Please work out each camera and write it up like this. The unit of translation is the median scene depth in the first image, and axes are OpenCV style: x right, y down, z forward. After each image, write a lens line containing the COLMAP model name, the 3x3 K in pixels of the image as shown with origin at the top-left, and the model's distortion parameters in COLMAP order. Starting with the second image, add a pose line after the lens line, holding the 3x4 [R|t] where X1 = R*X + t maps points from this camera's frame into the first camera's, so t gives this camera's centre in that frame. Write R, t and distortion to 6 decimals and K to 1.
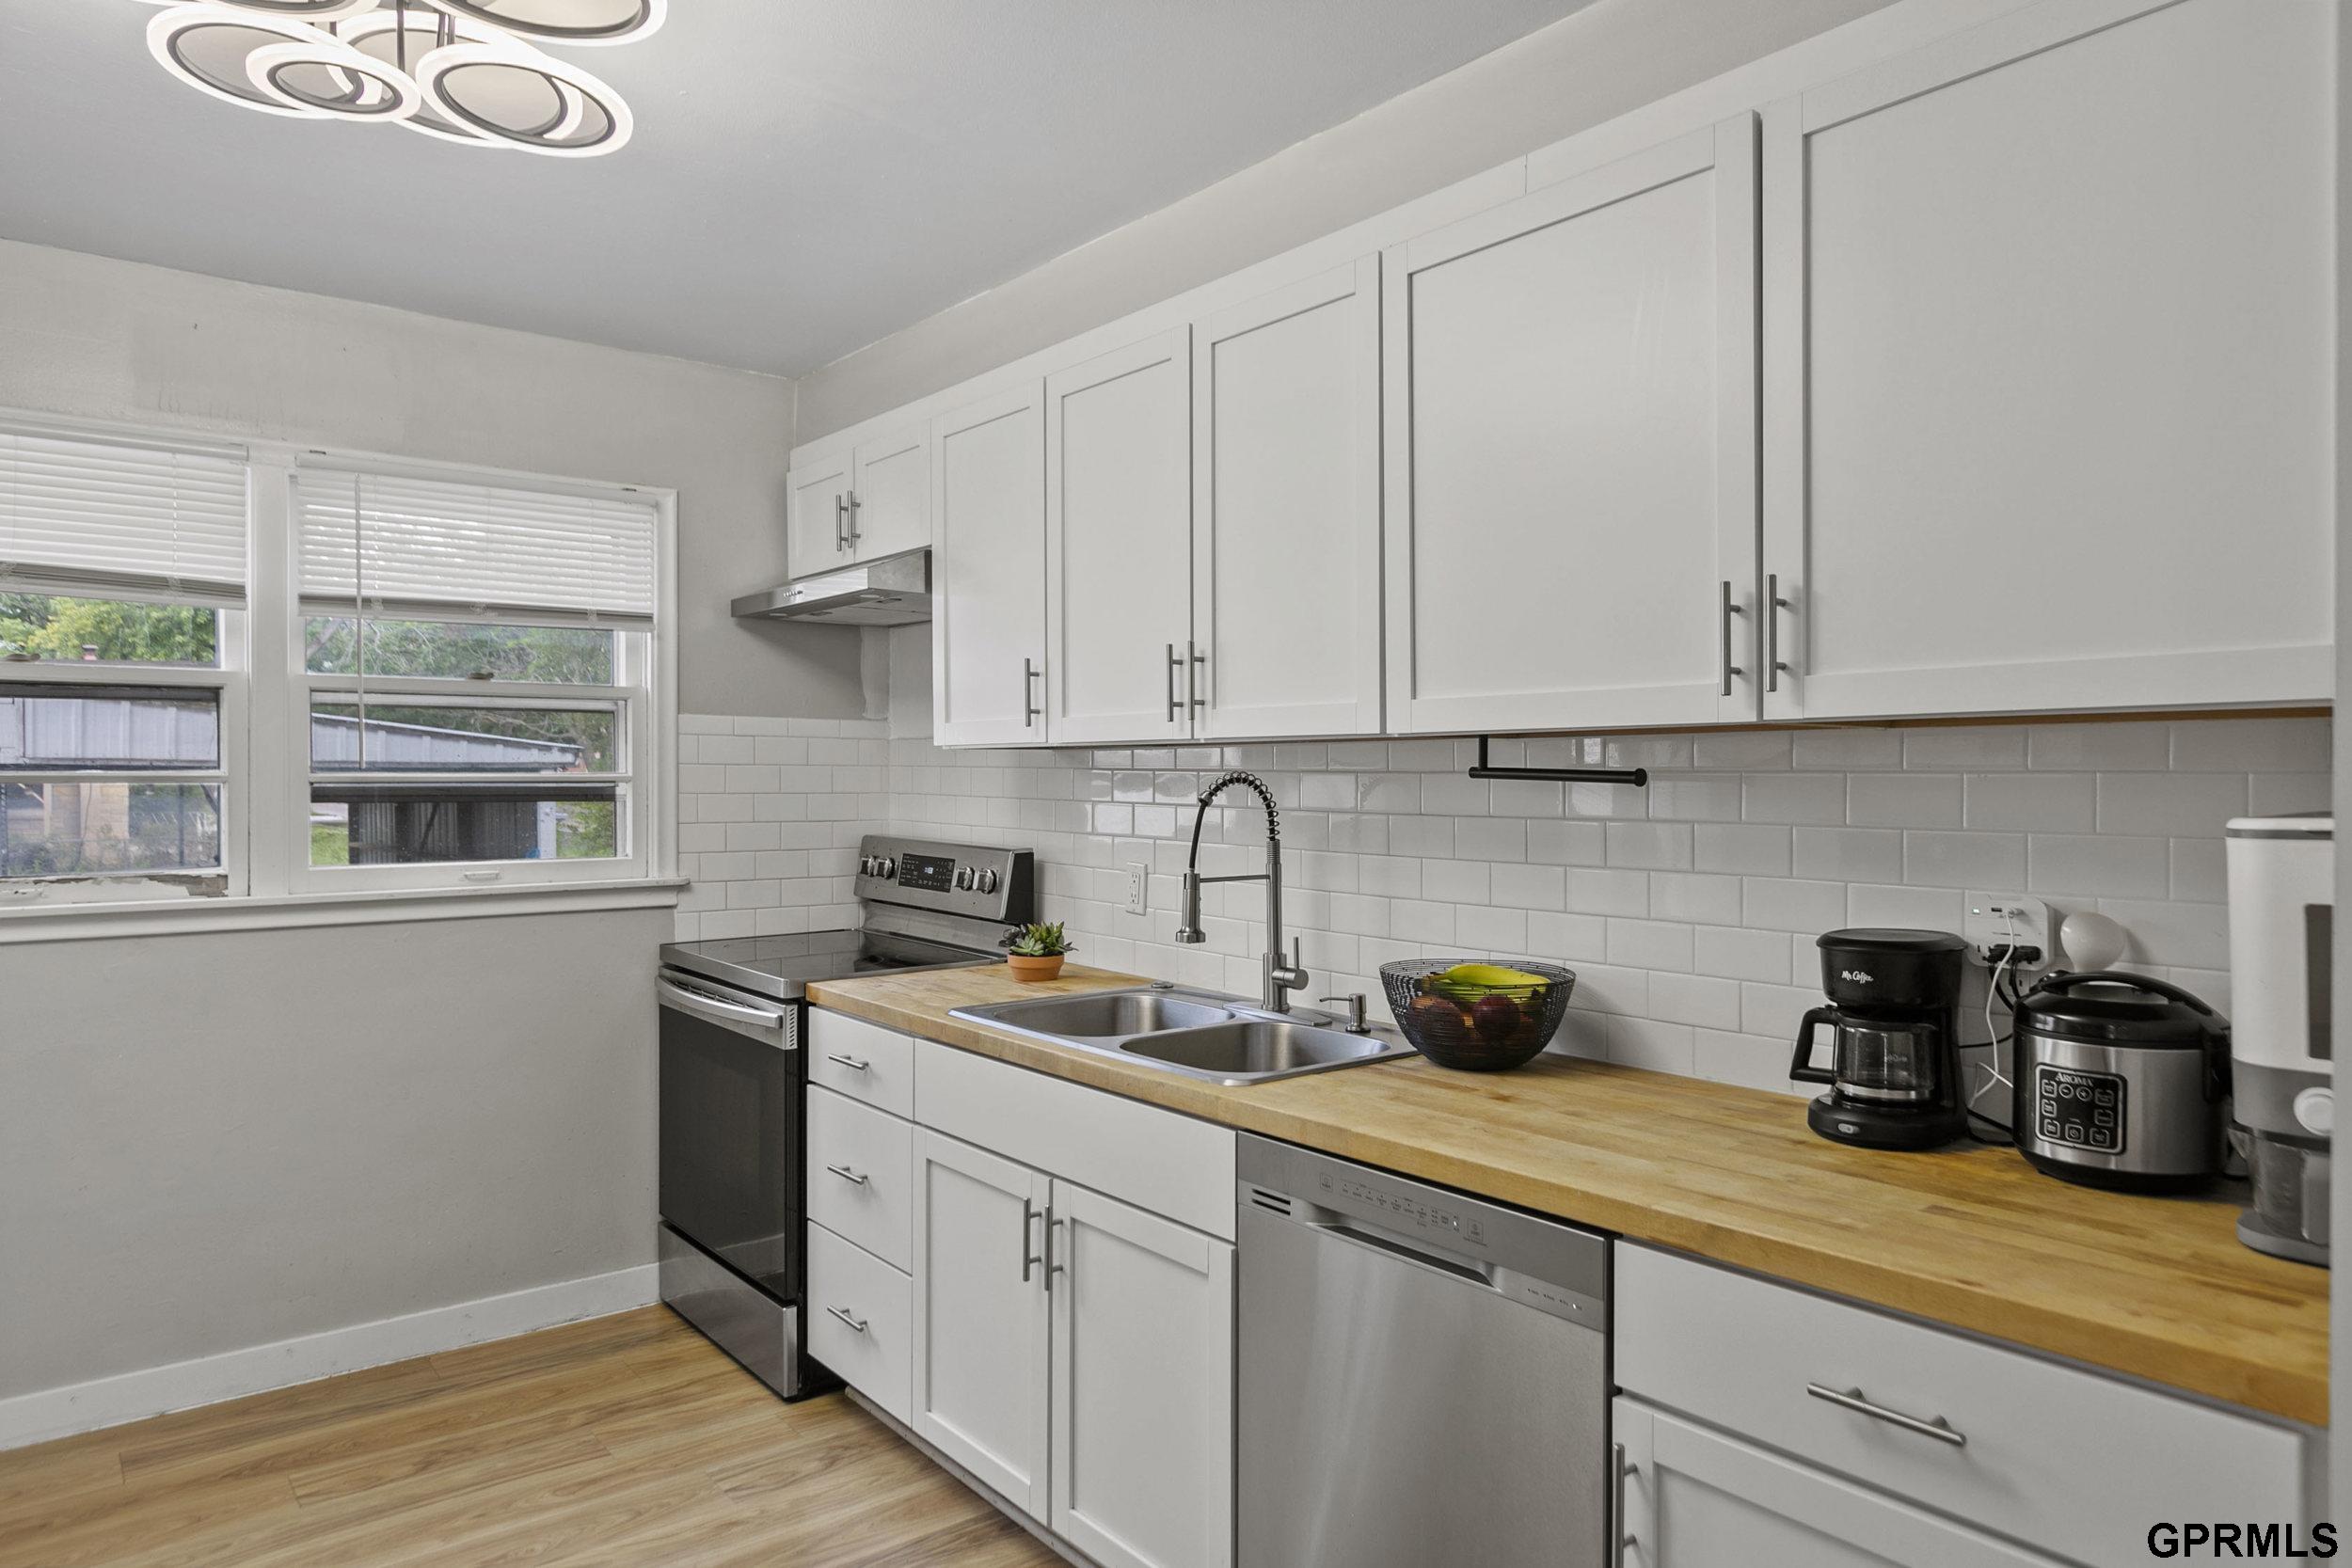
lens RADIAL K [[1511.6, 0, 1162.0], [0, 1511.6, 771.7], [0, 0, 1]] dist [-0.003272, 0.007802]
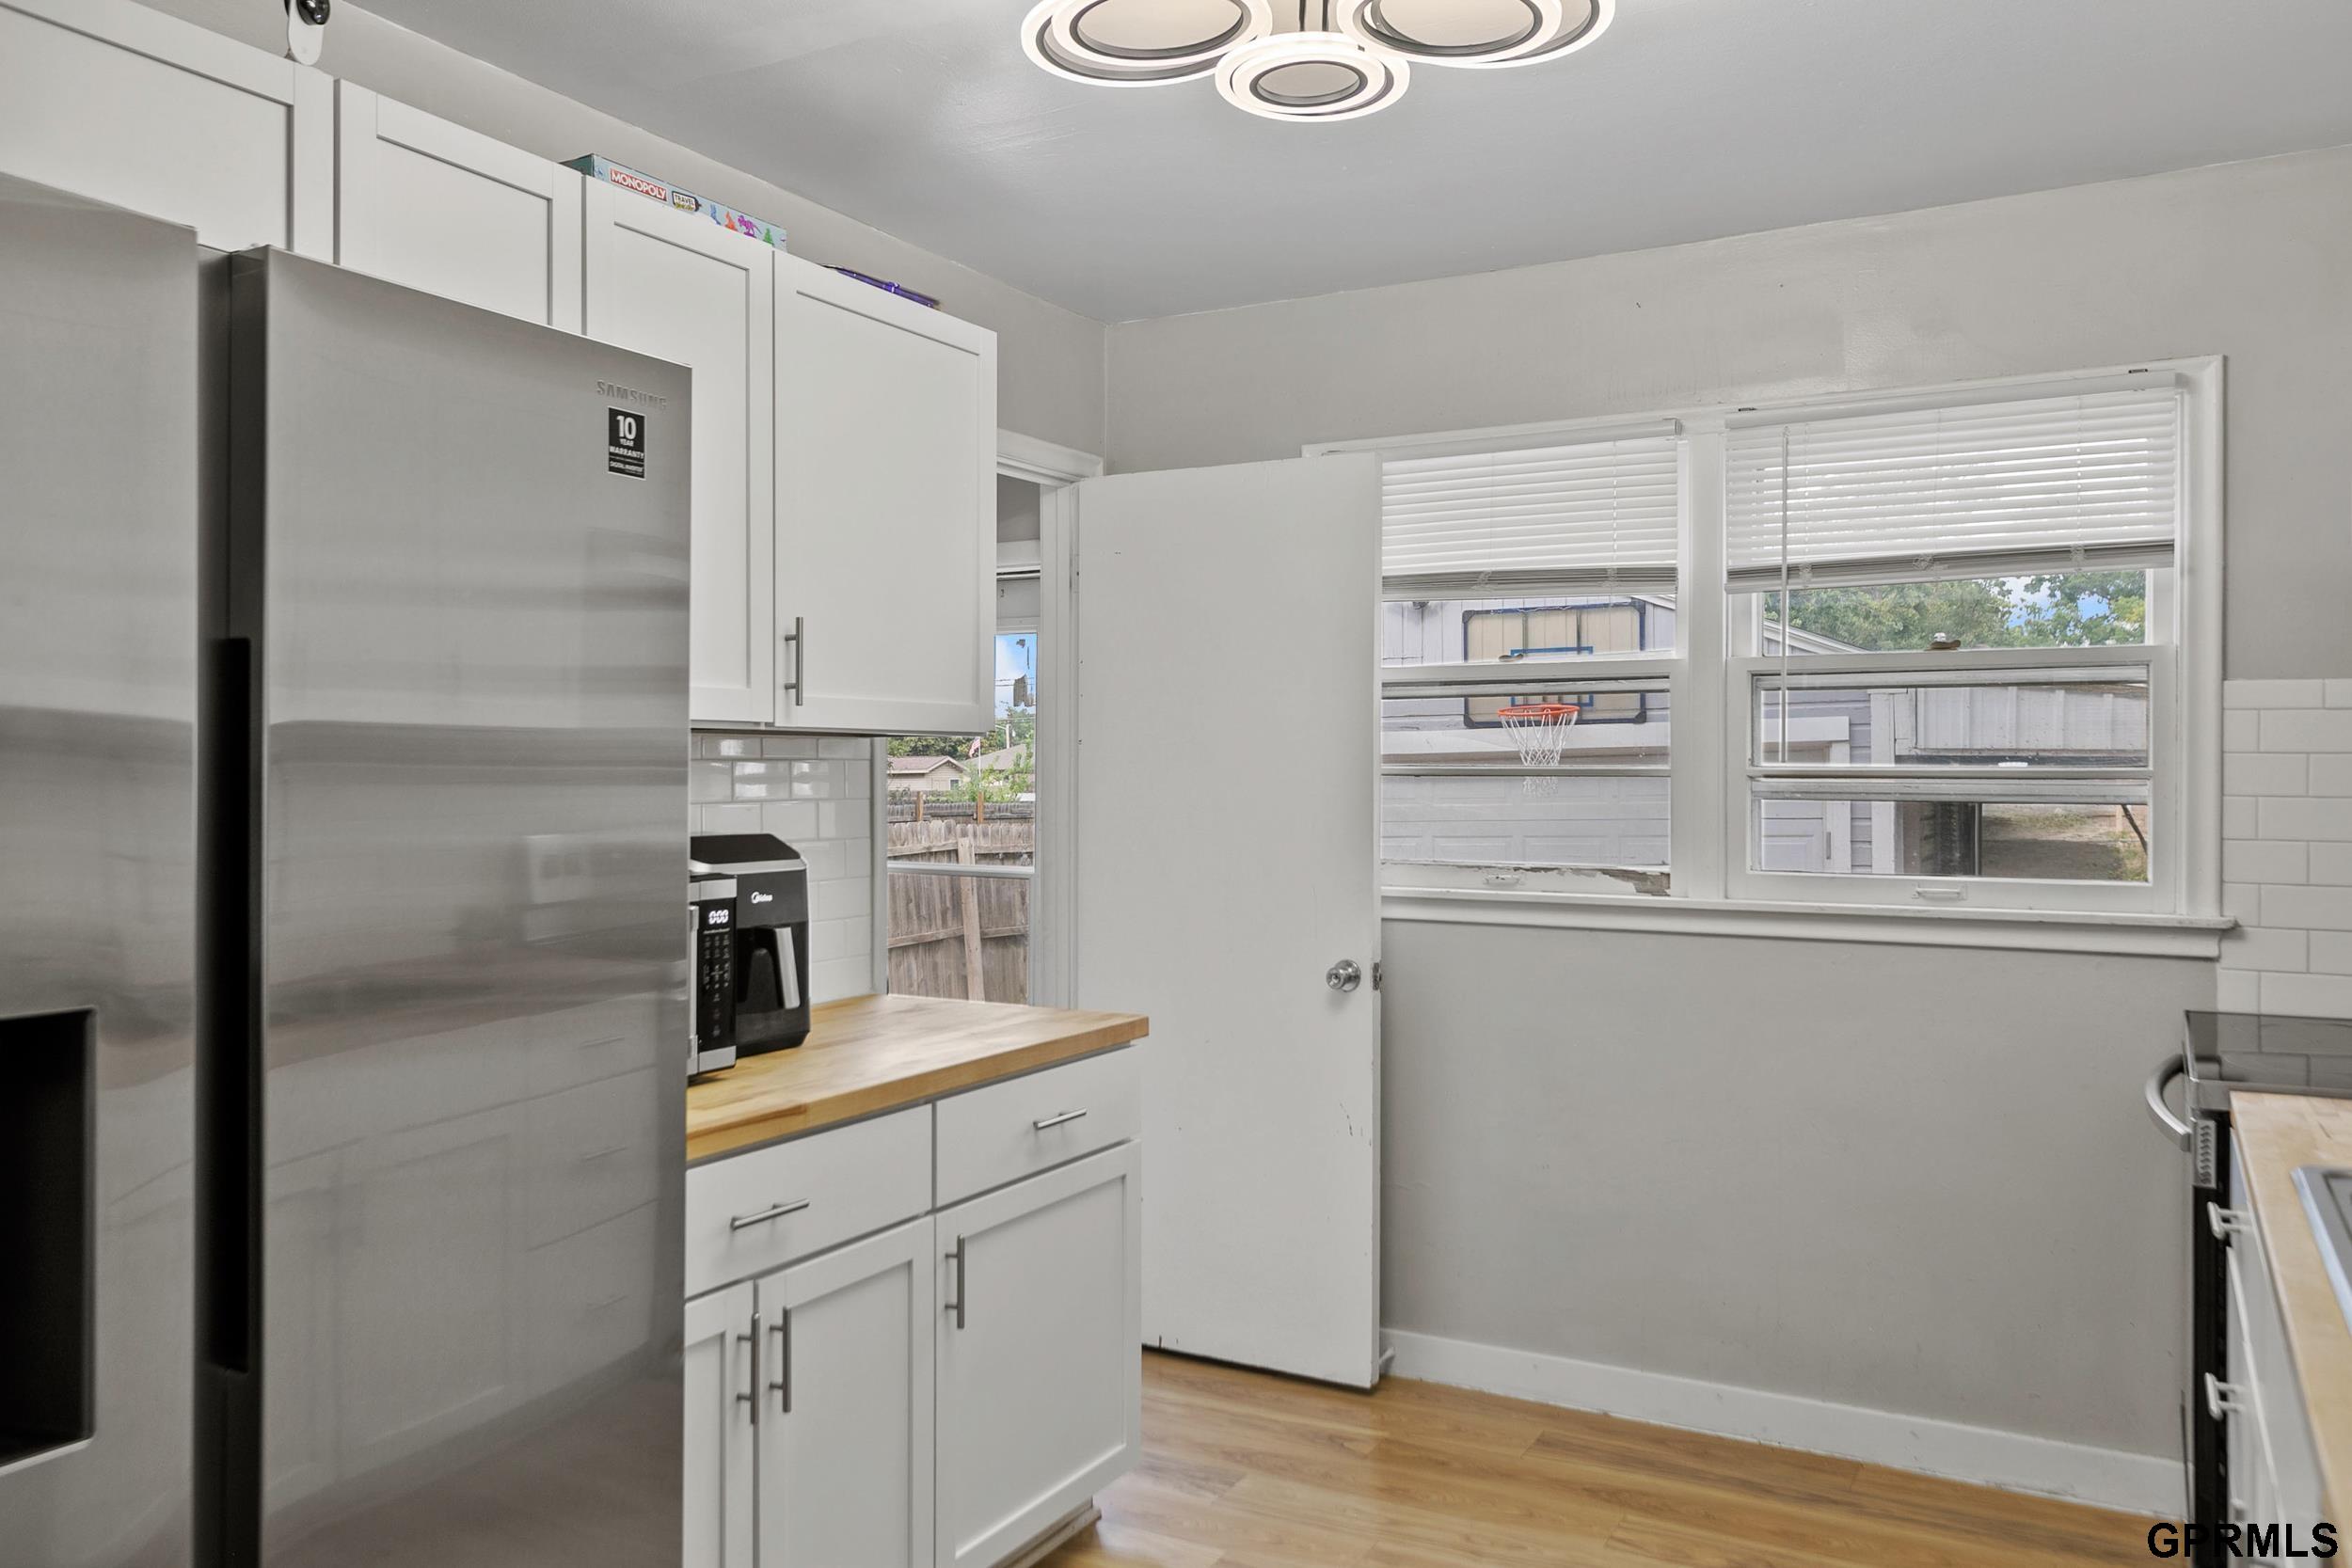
lens RADIAL K [[1783.9, 0, 1154.1], [0, 1783.9, 789.0], [0, 0, 1]] dist [0.039292, -0.006814]
pose [[0.373773, 0.011796, -0.927445, 0.302282], [0.001250, 0.999912, 0.013221, -0.000299], [0.927520, -0.006101, 0.373725, 0.275500]]
